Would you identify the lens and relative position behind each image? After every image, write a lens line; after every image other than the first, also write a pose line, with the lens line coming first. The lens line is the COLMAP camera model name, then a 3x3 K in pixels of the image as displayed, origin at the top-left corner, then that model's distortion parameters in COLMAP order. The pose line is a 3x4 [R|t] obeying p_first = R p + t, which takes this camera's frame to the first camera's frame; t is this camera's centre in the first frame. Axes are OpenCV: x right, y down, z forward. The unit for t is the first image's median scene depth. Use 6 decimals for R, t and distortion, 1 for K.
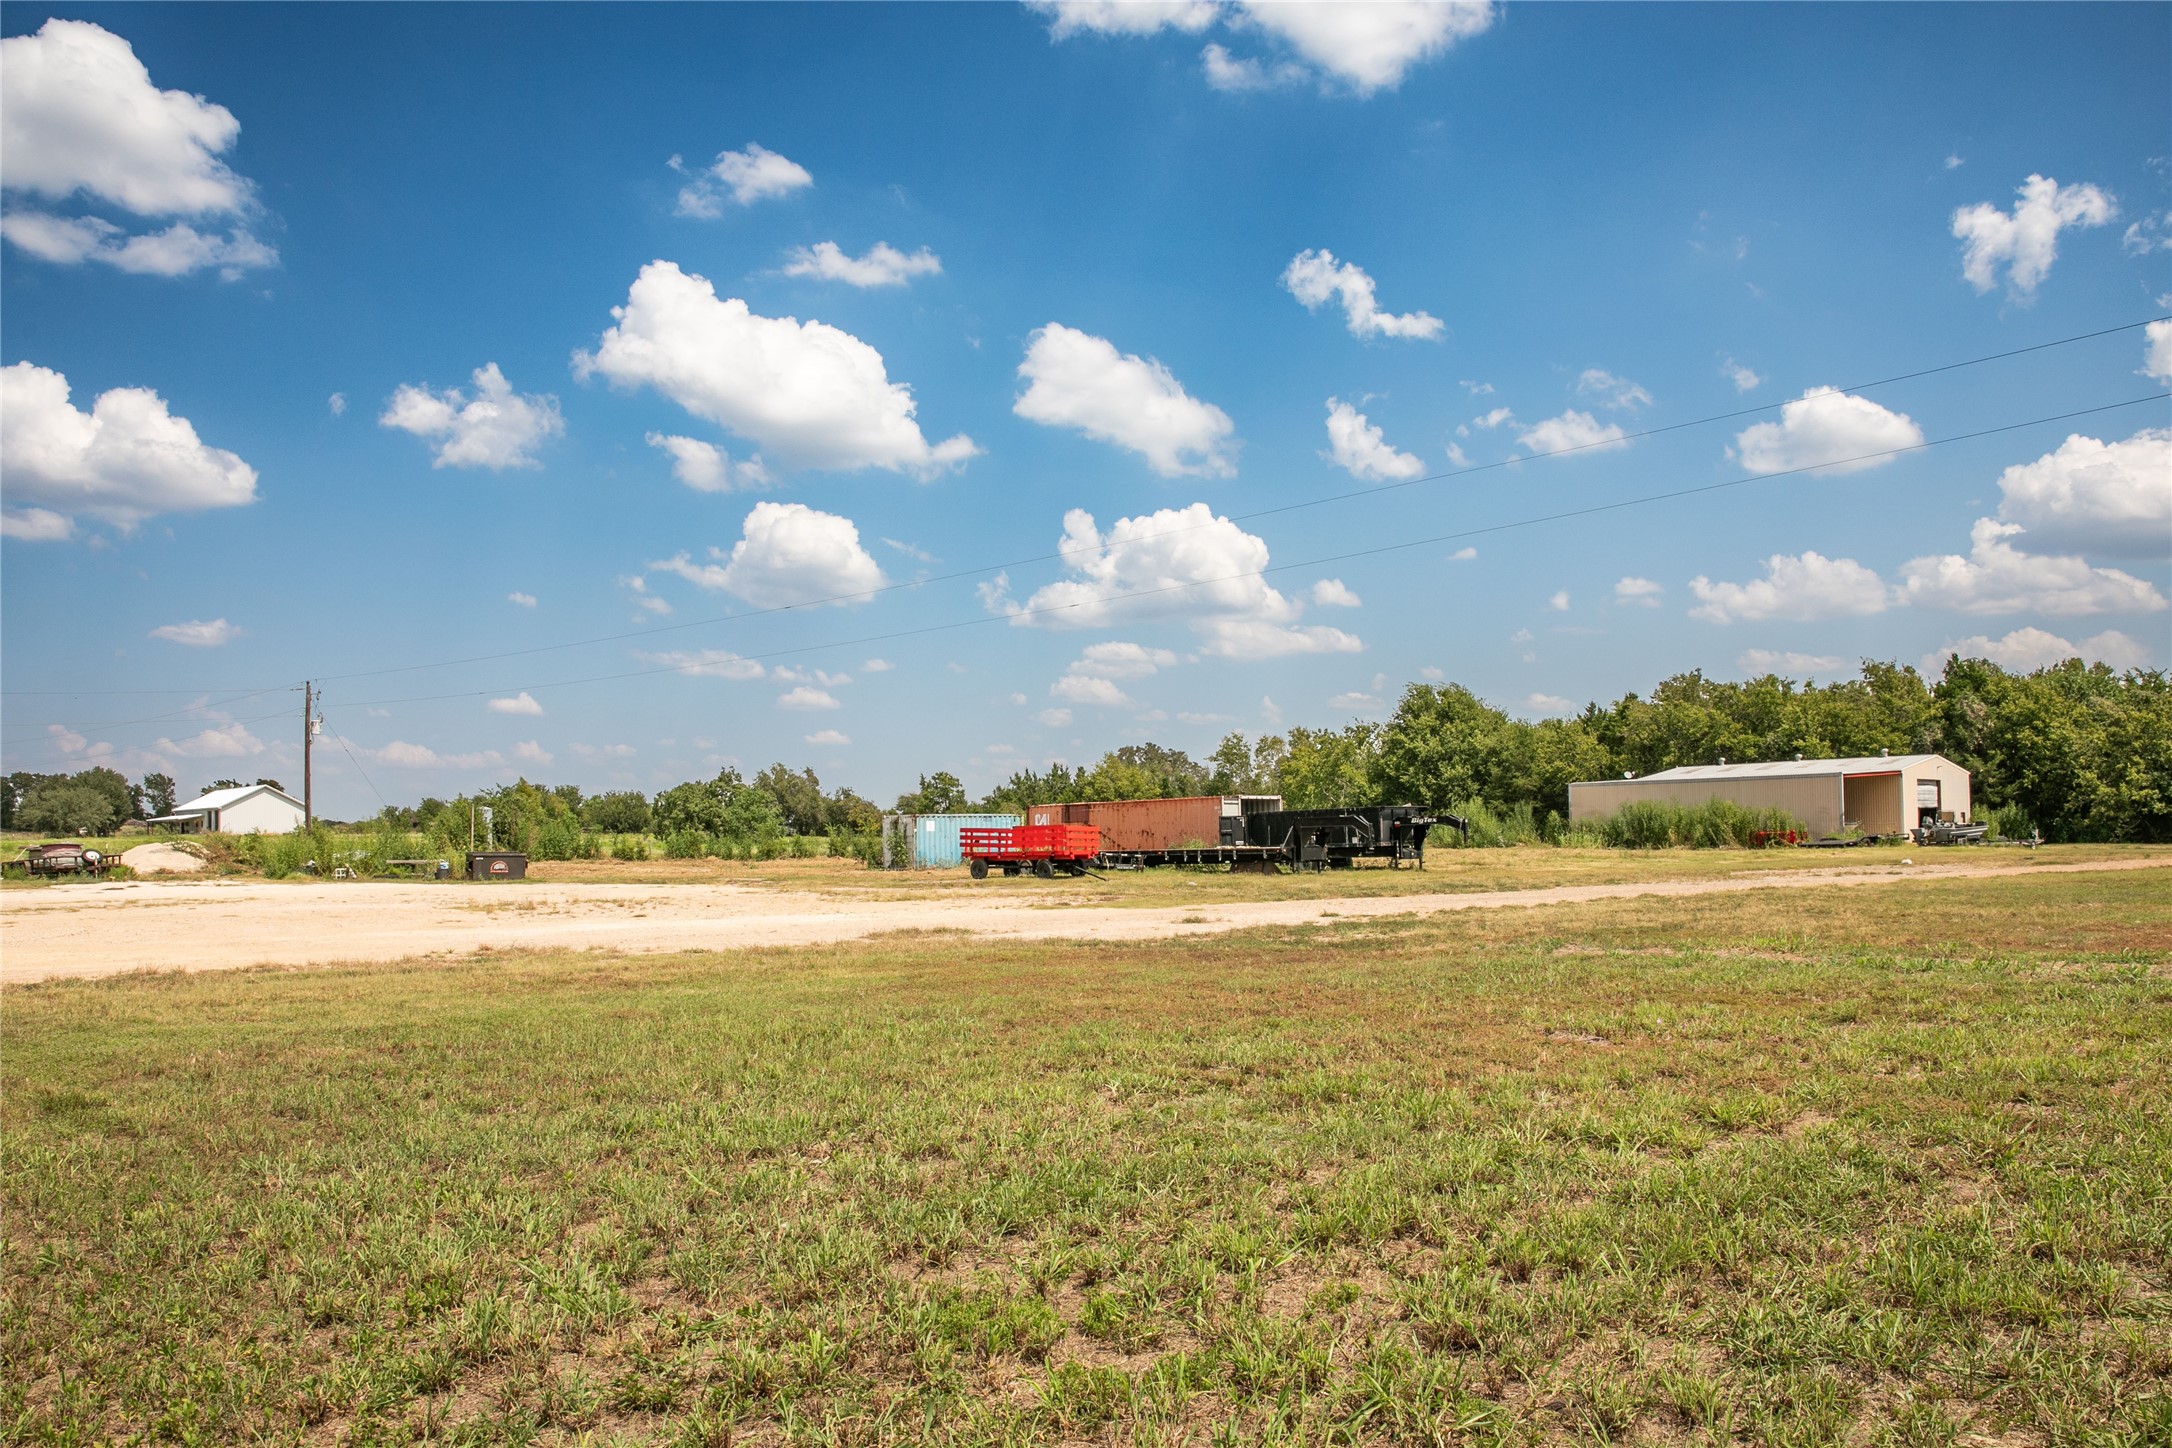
lens RADIAL K [[1577.3, 0, 1129.2], [0, 1577.3, 753.1], [0, 0, 1]] dist [-0.098212, 0.082642]
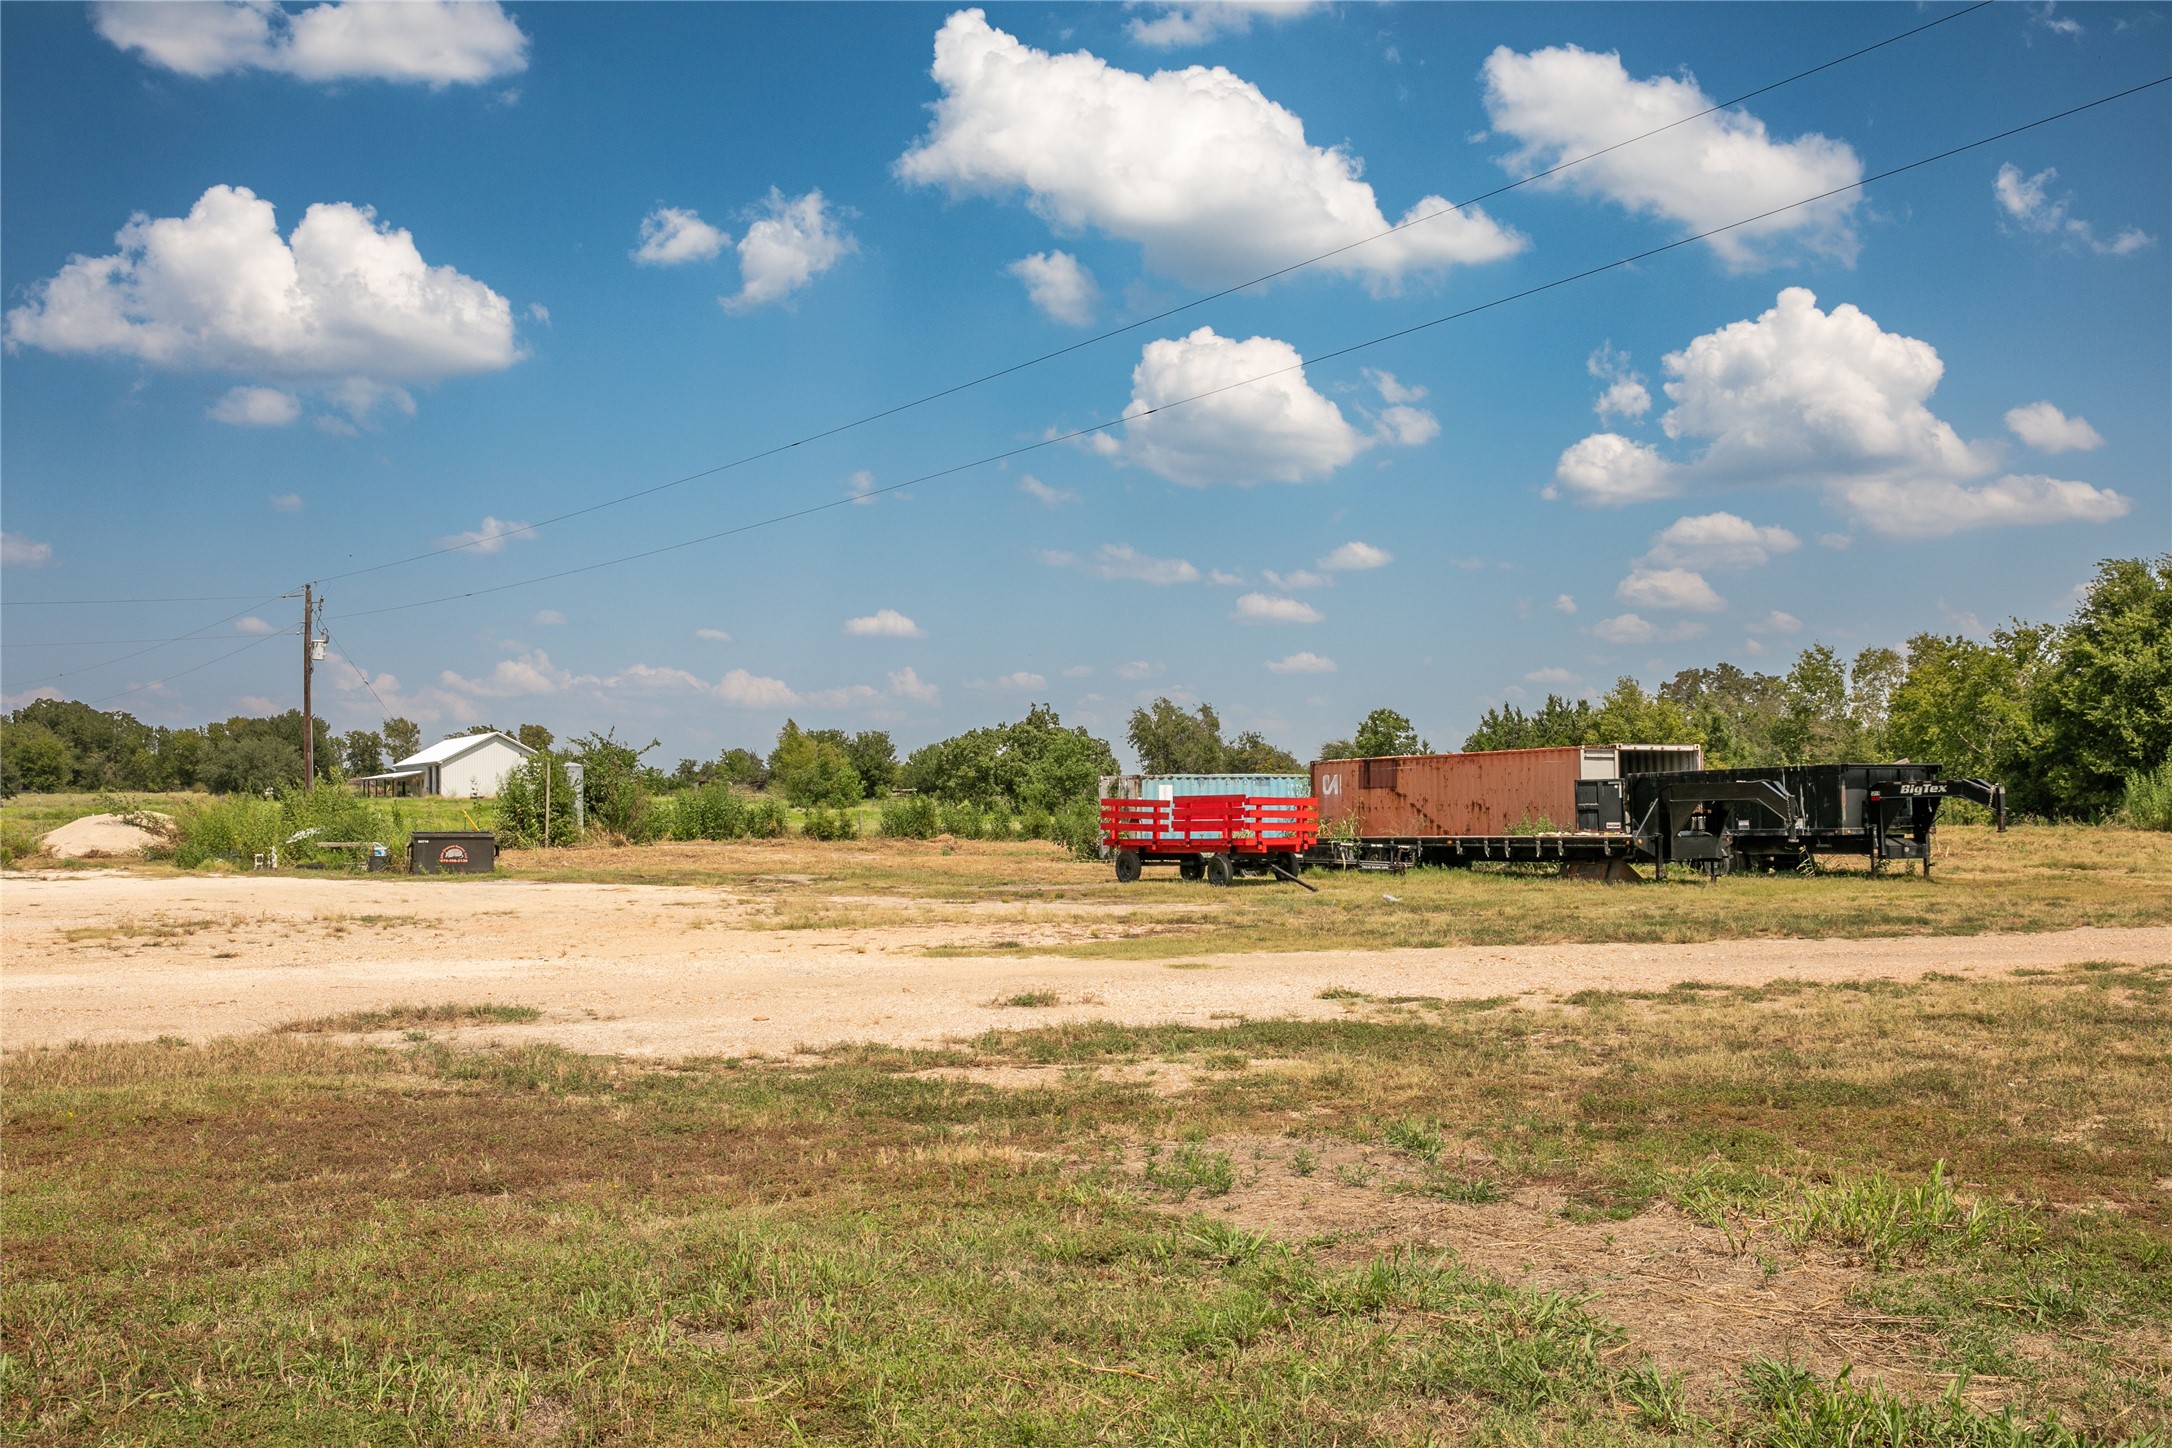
lens RADIAL K [[2197.7, 0, 1074.6], [0, 2197.7, 670.7], [0, 0, 1]] dist [0.016141, 0.000000]
pose [[0.956382, -0.011542, -0.291892, 0.055757], [0.009878, 0.999925, -0.007176, 0.001491], [0.291953, 0.003980, 0.956424, 0.073348]]
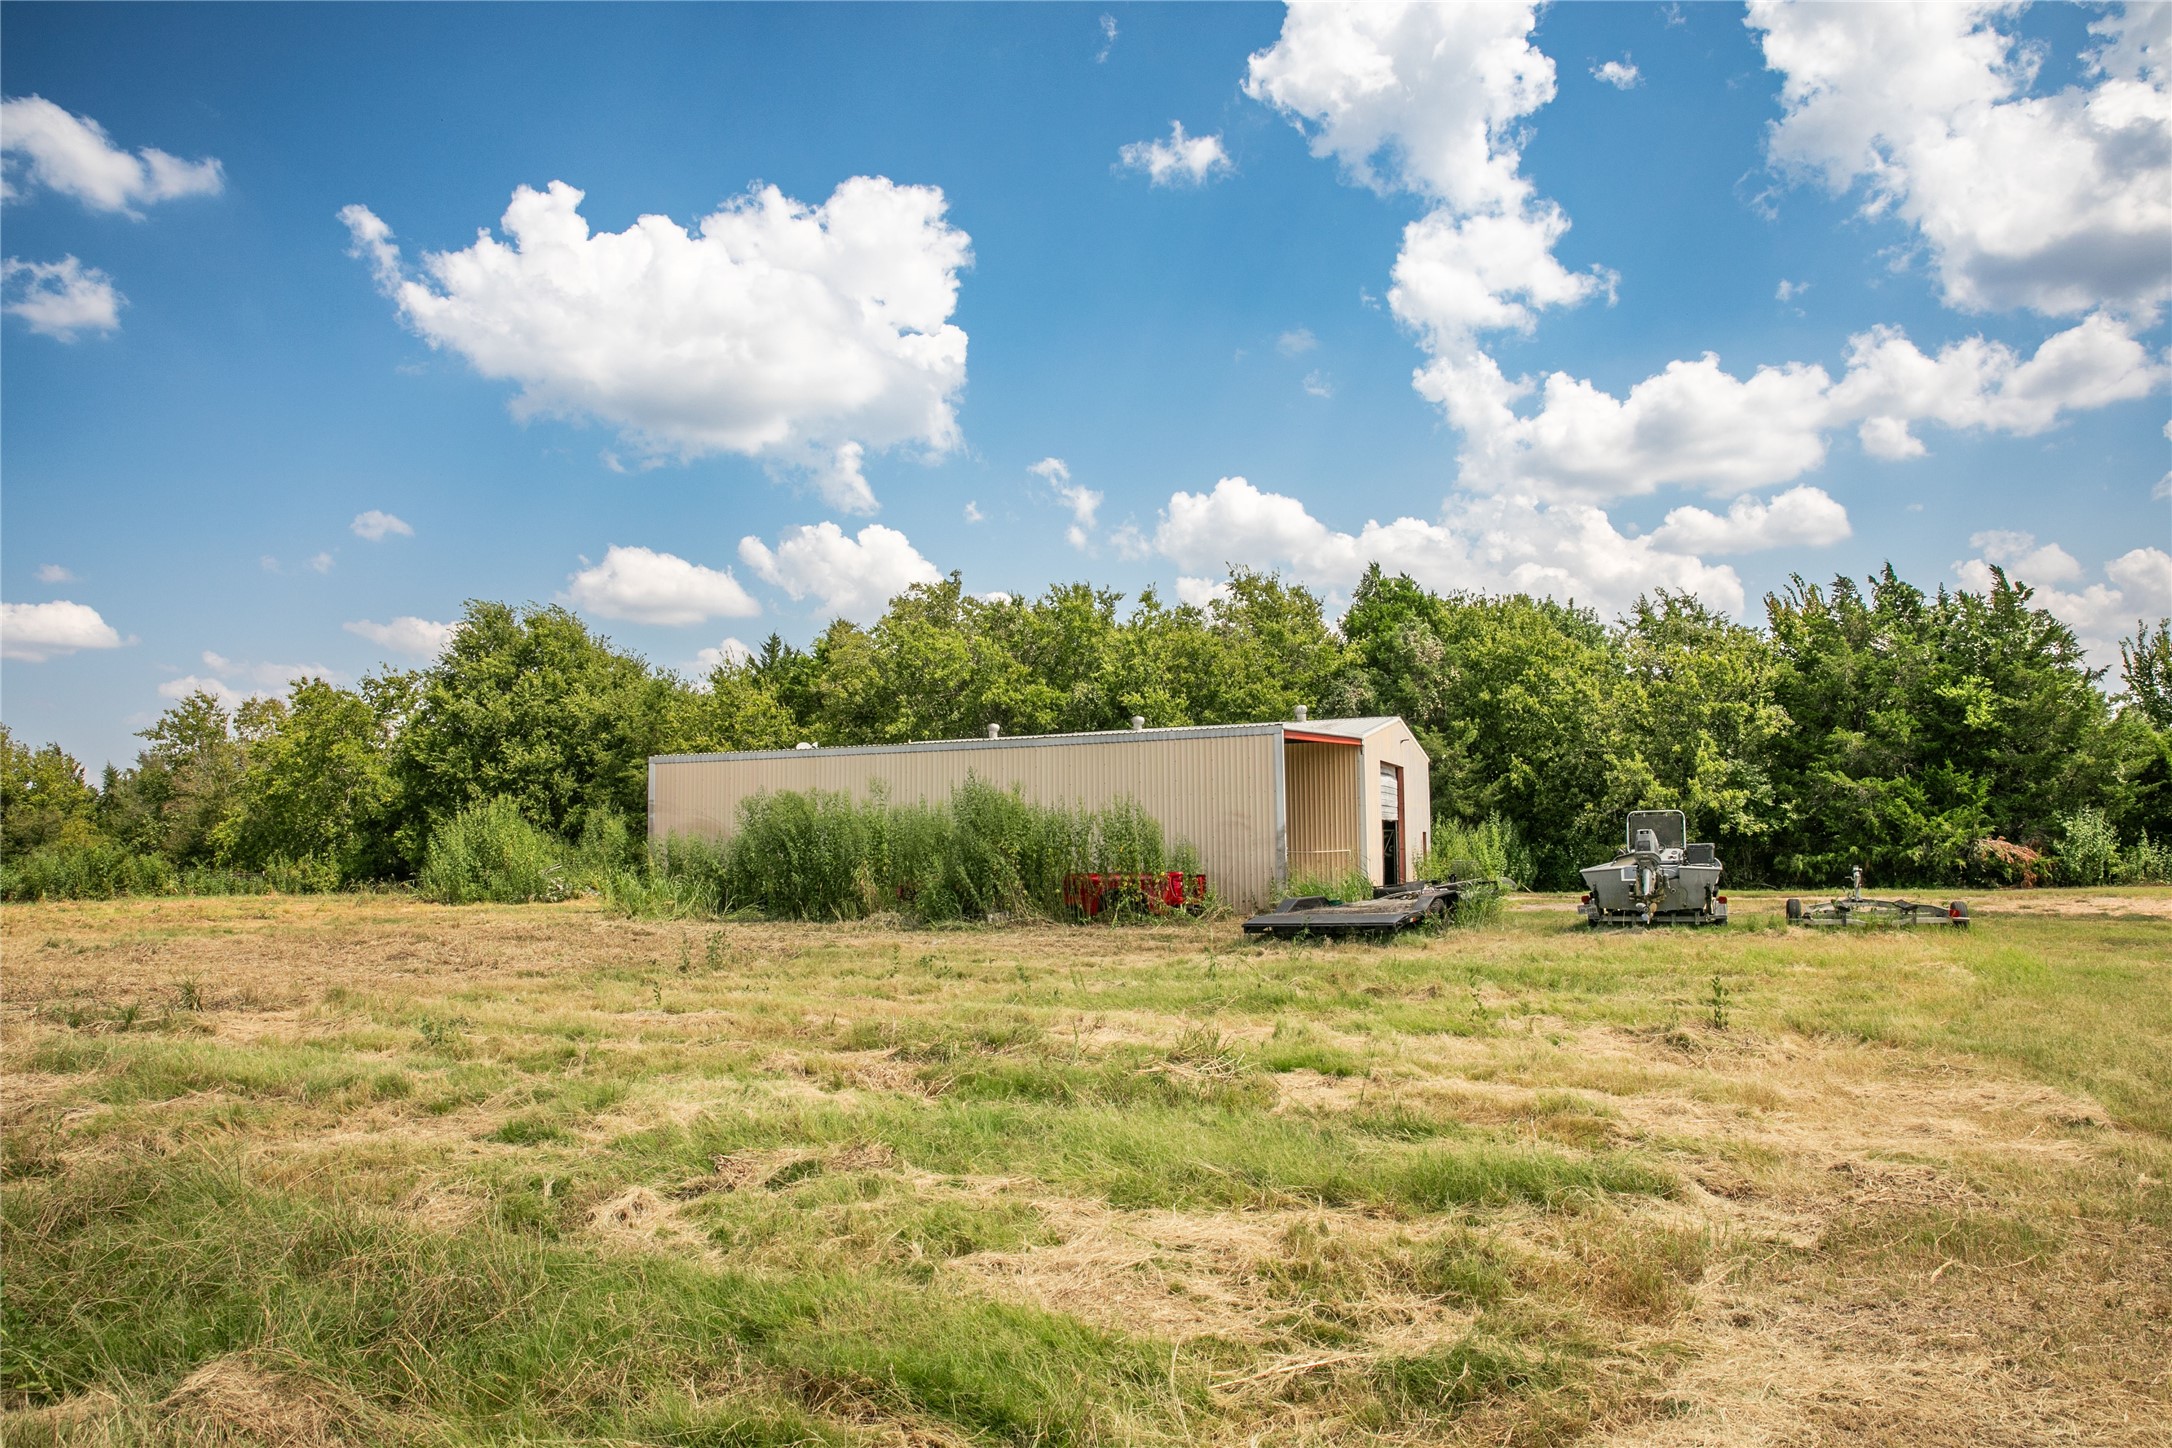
lens RADIAL K [[1548.0, 0, 1095.8], [0, 1548.0, 710.8], [0, 0, 1]] dist [-0.063071, 0.026299]
pose [[0.907522, 0.036163, 0.418444, 0.192502], [-0.017395, 0.998668, -0.048580, 0.022438], [-0.419643, 0.036808, 0.906942, 0.509729]]
